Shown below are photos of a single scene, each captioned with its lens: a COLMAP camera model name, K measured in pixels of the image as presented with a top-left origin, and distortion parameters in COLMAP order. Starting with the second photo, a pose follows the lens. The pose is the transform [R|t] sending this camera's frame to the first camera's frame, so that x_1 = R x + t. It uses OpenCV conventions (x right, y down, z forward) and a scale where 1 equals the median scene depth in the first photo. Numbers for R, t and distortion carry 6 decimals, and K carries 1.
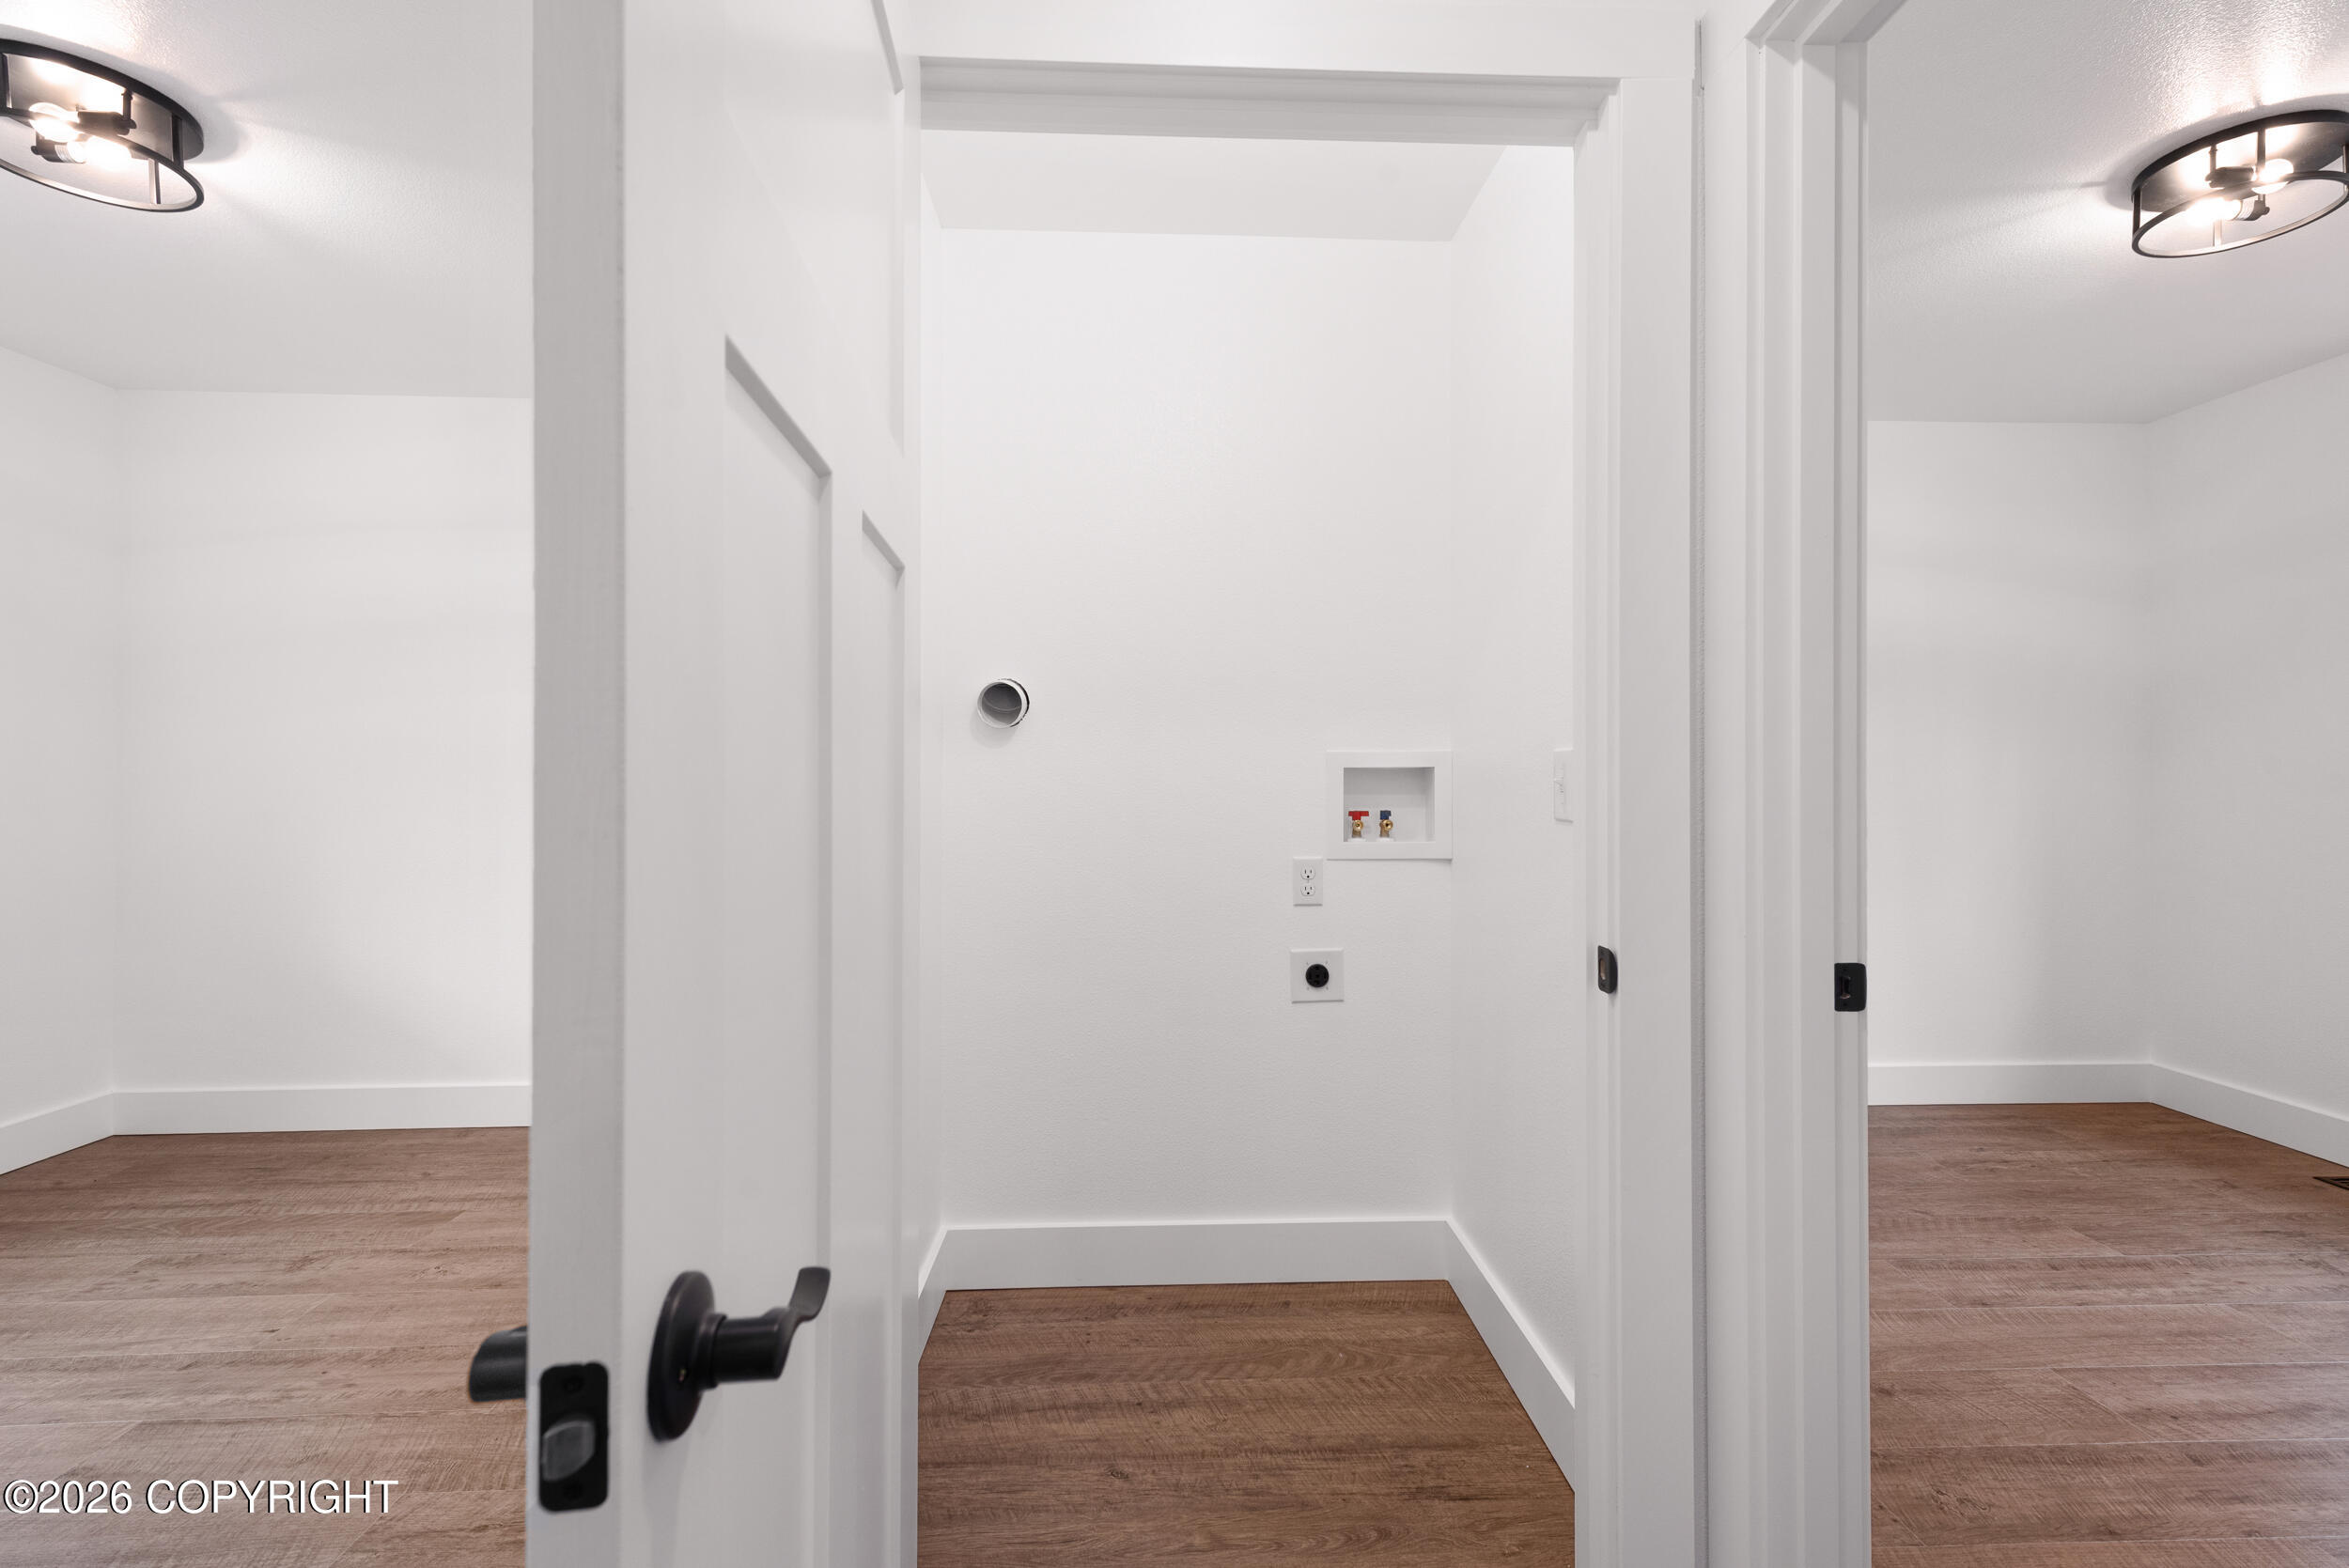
lens RADIAL K [[1064.1, 0, 1173.6], [0, 1064.1, 777.2], [0, 0, 1]] dist [-0.003664, -0.000457]
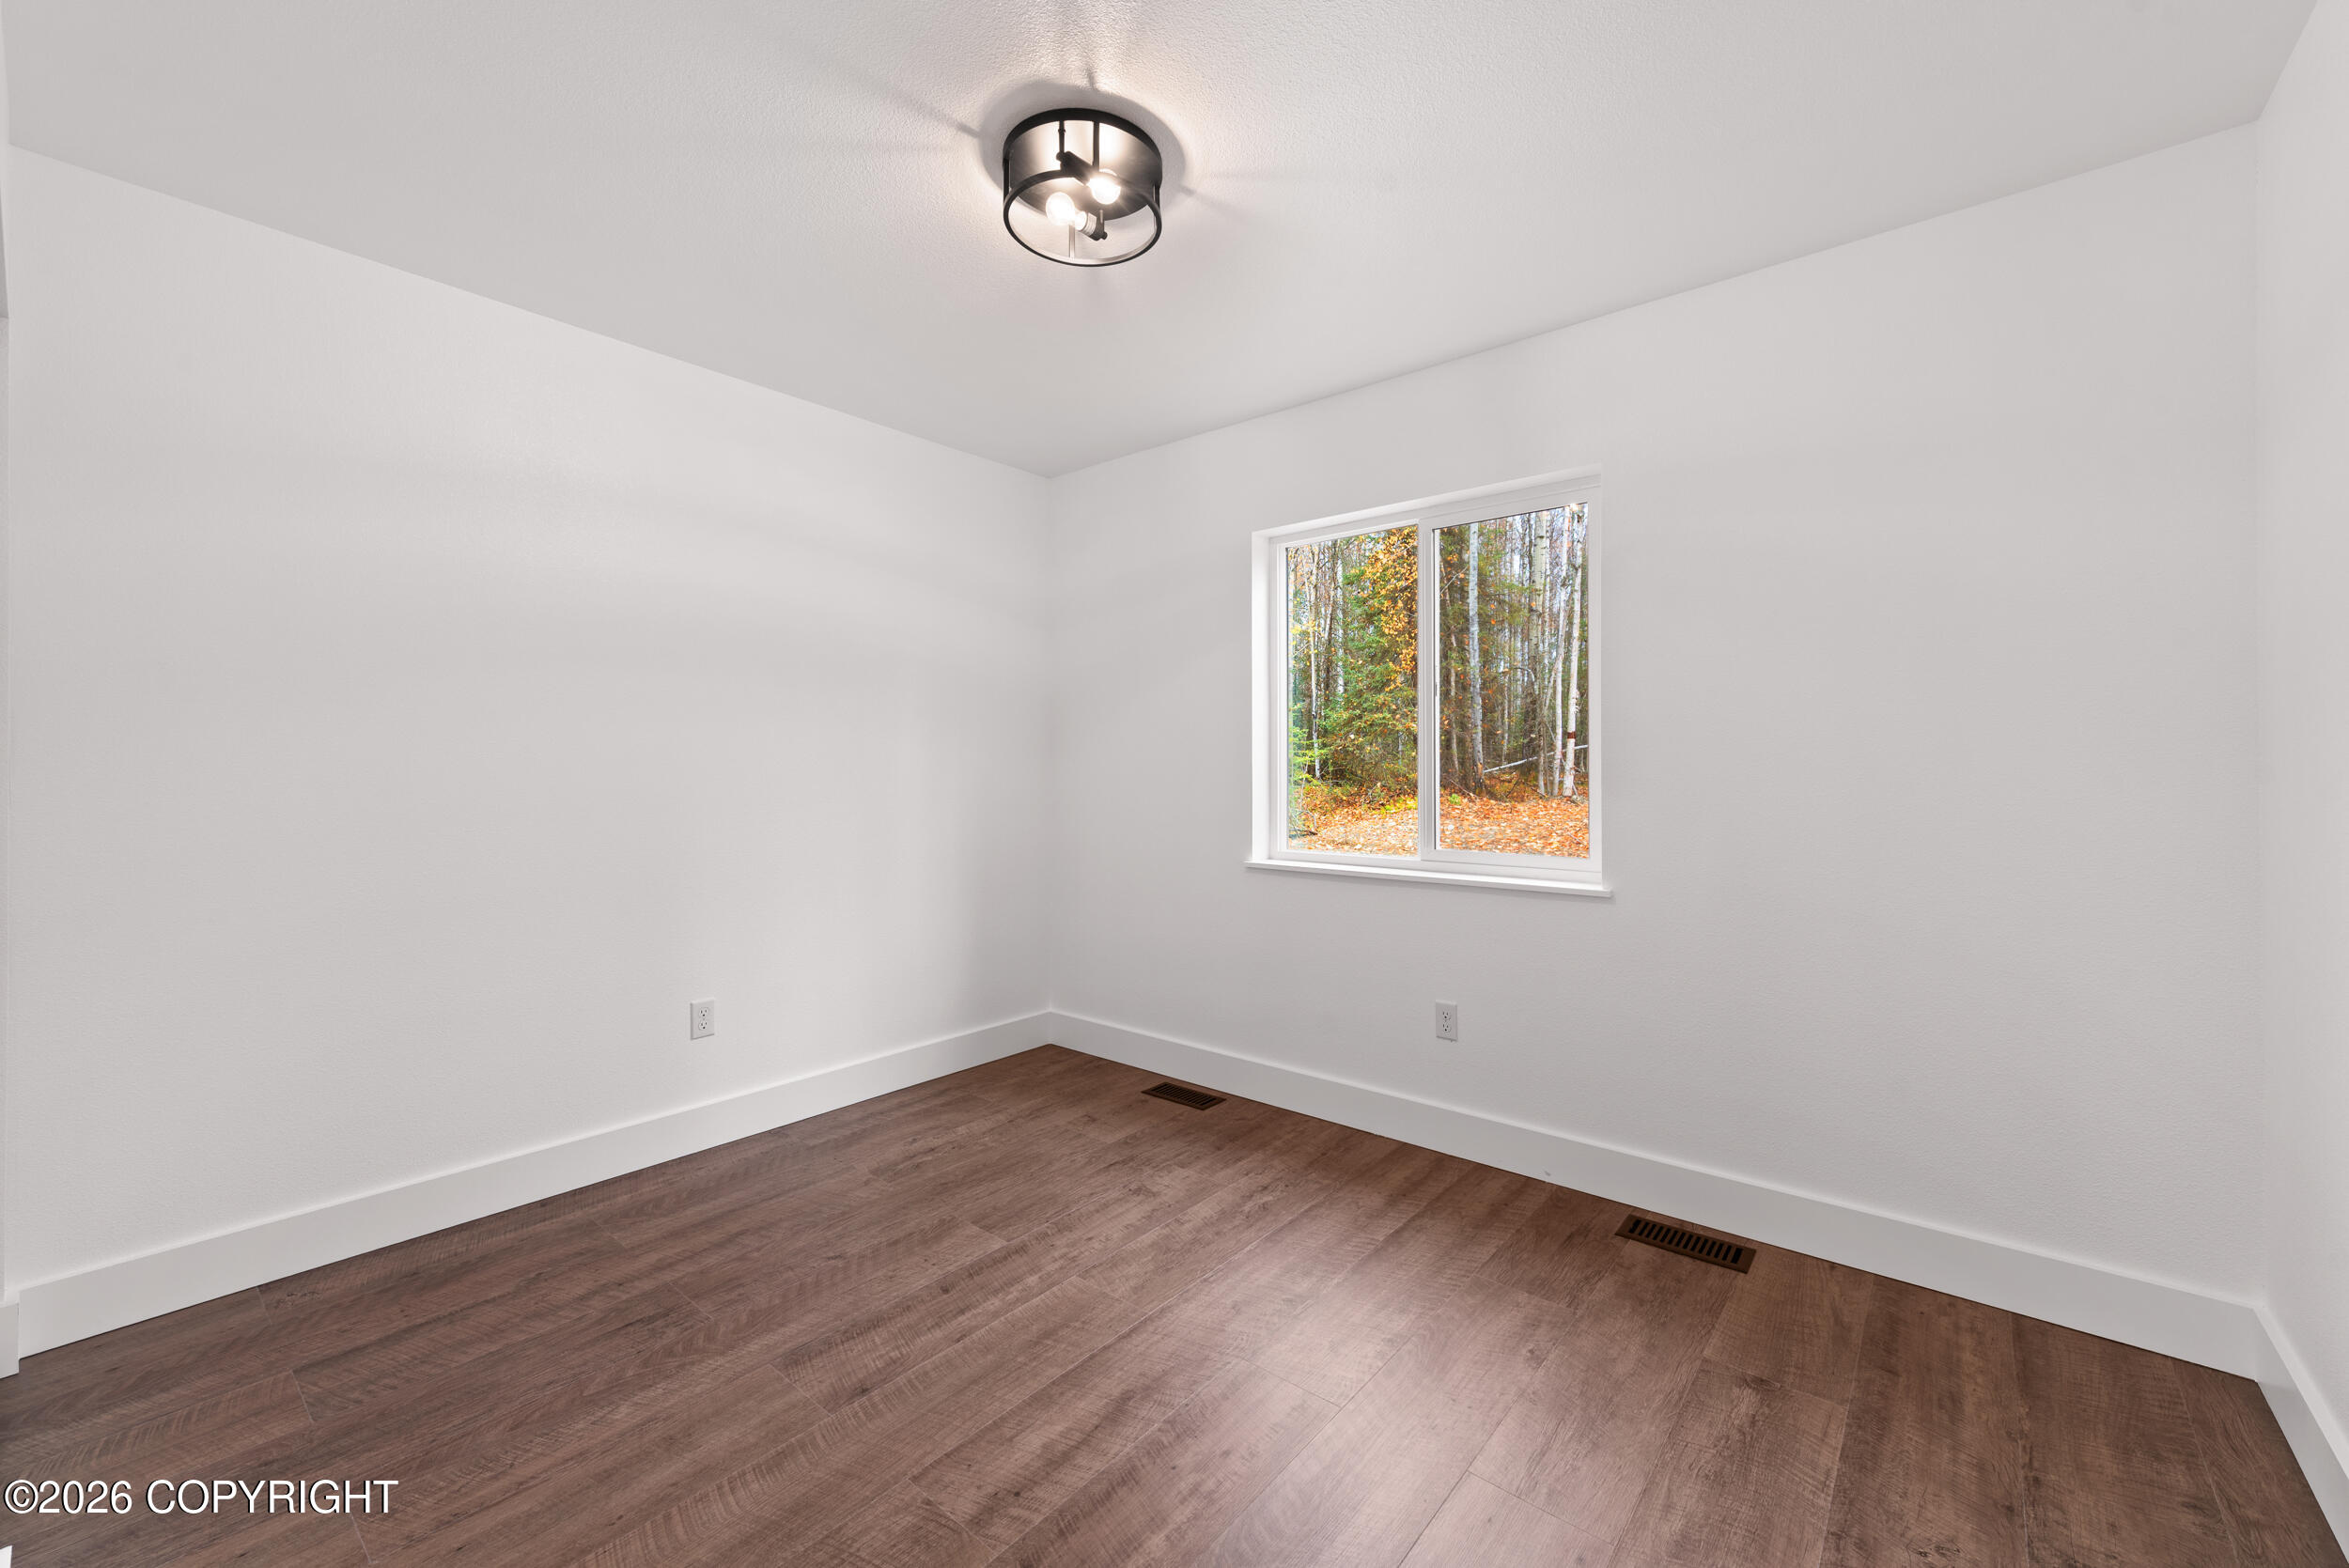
lens RADIAL K [[938.9, 0, 1172.9], [0, 938.9, 779.2], [0, 0, 1]] dist [0.004431, -0.001306]
pose [[0.666866, -0.003473, 0.745170, 0.333239], [-0.003186, 0.999967, 0.007511, -0.003081], [-0.745171, -0.007383, 0.666833, 0.283111]]
